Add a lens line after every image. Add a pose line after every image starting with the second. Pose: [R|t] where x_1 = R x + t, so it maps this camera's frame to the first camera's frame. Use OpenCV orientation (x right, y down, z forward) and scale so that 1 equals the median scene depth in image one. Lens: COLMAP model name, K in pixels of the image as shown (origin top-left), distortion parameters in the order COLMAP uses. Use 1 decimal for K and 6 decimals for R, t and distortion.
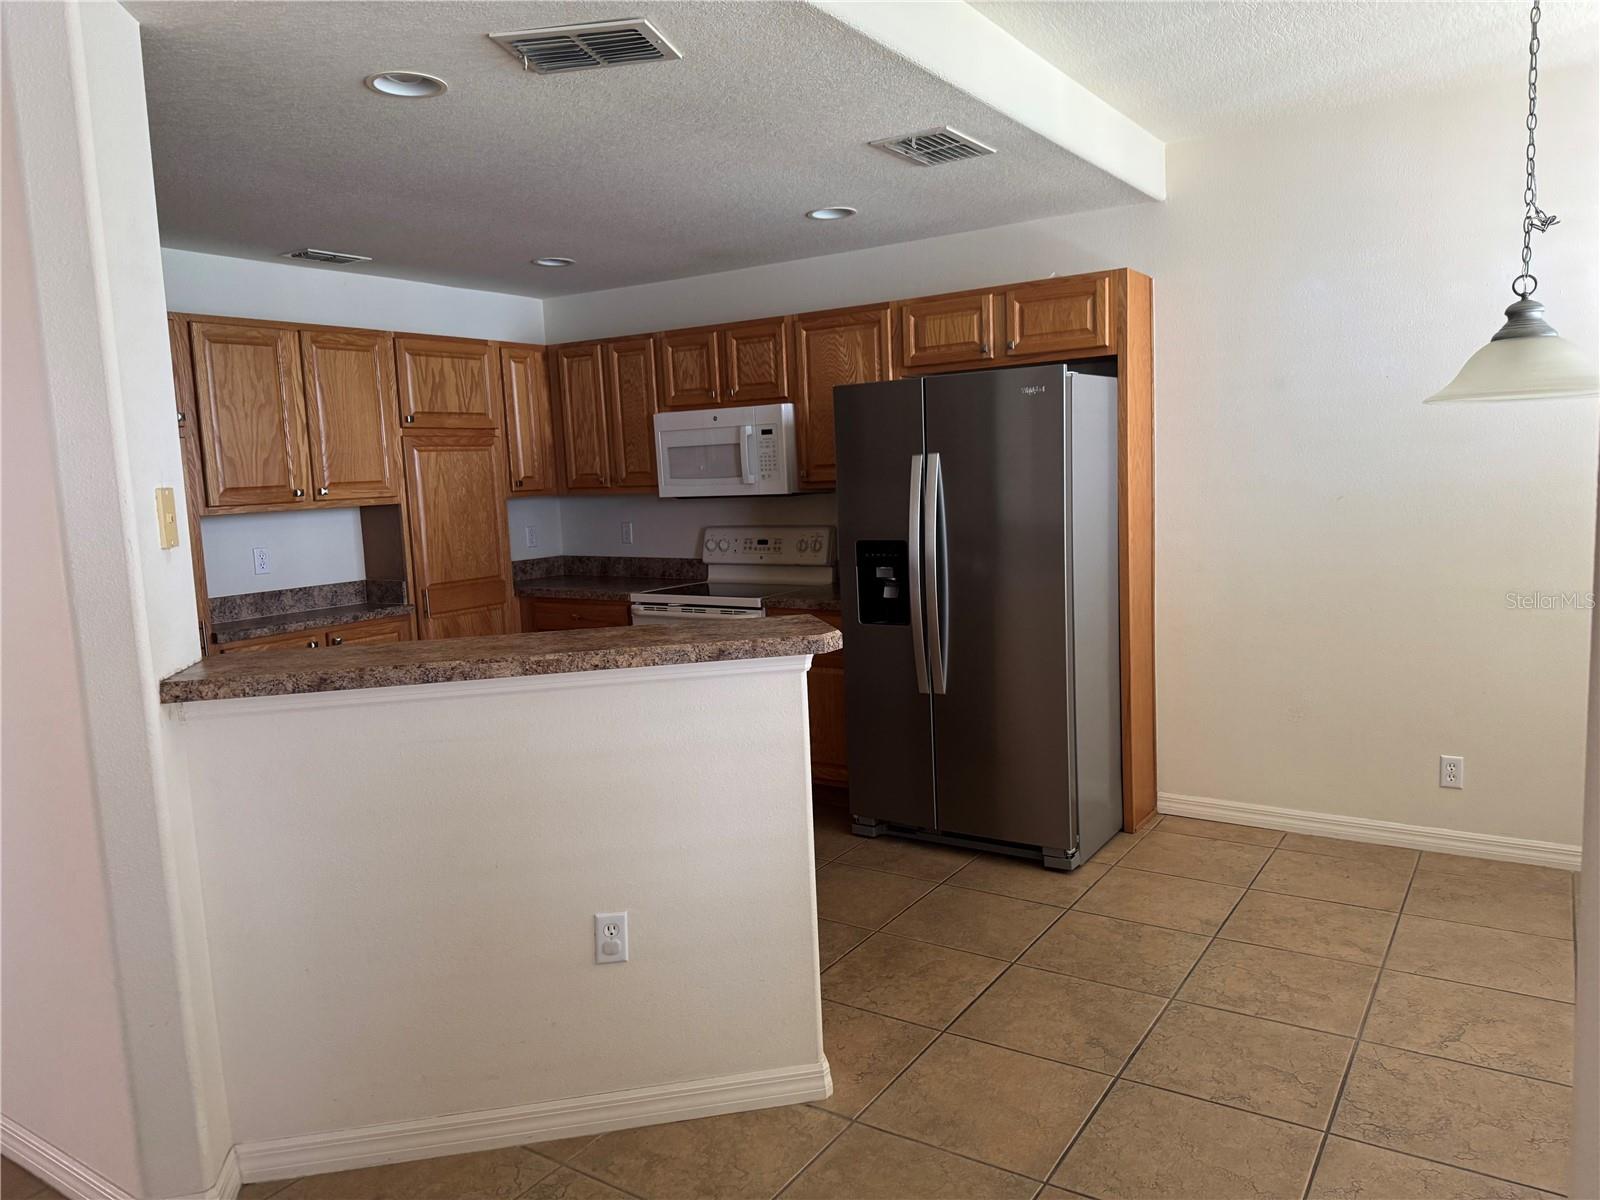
lens RADIAL K [[1128.4, 0, 797.9], [0, 1128.4, 623.5], [0, 0, 1]] dist [0.066542, -0.062721]
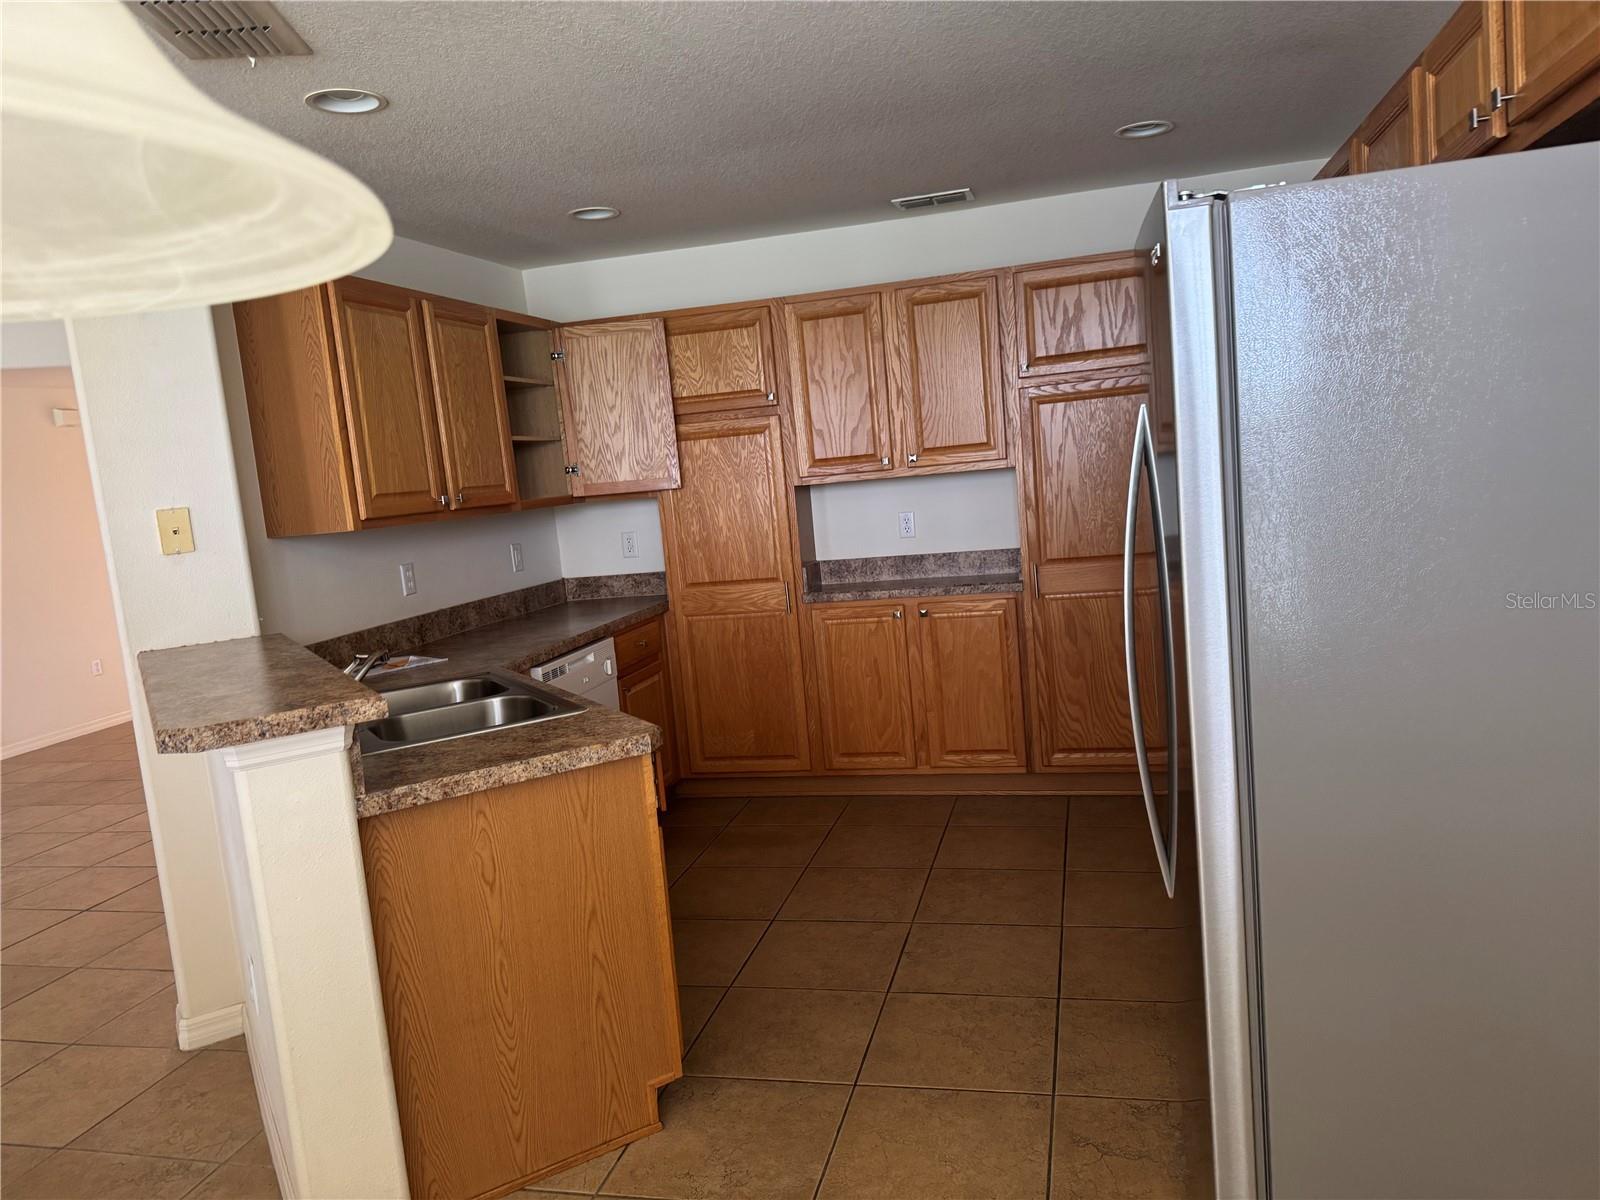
lens RADIAL K [[1128.4, 0, 797.9], [0, 1128.4, 623.5], [0, 0, 1]] dist [0.066542, -0.062721]
pose [[0.316057, 0.144614, -0.937654, 0.214919], [-0.056631, 0.989428, 0.133510, -0.045627], [0.947048, 0.010903, 0.320906, 0.277415]]
